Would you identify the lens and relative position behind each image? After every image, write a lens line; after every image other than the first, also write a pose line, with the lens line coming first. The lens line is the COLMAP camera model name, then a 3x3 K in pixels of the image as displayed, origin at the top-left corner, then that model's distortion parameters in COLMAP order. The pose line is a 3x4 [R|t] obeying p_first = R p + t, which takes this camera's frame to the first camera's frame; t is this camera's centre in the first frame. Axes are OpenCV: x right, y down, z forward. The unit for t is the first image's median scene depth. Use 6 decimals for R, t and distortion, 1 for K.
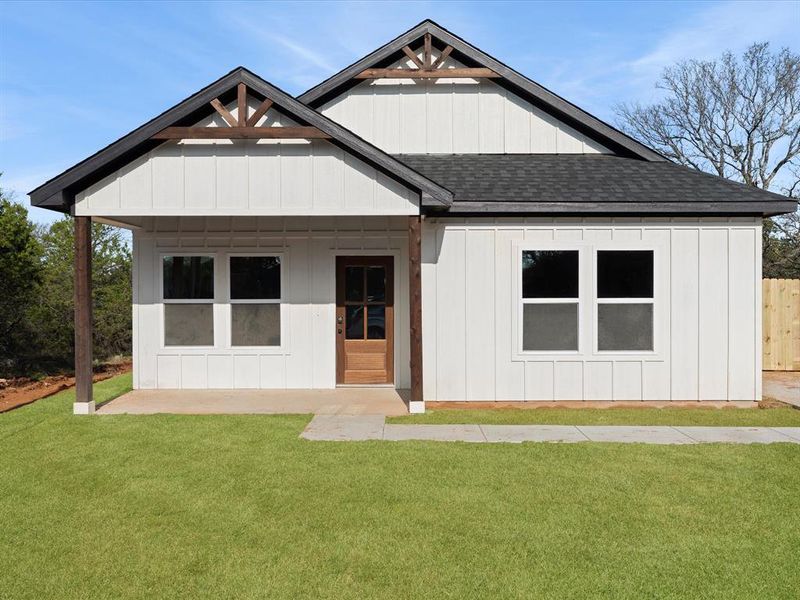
lens RADIAL K [[709.5, 0, 400.0], [0, 709.5, 300.0], [0, 0, 1]] dist [-0.000140, -0.005832]
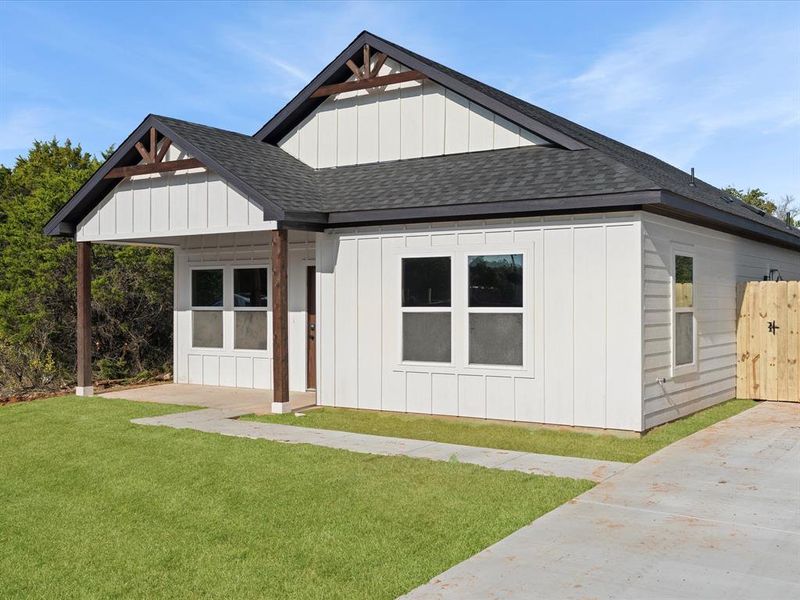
lens RADIAL K [[857.2, 0, 443.0], [0, 857.2, 301.6], [0, 0, 1]] dist [0.013094, 0.018956]
pose [[0.847825, 0.000128, -0.530277, 0.839683], [-0.002786, 0.999987, -0.004212, -0.005043], [0.530270, 0.005049, 0.847814, 0.026753]]
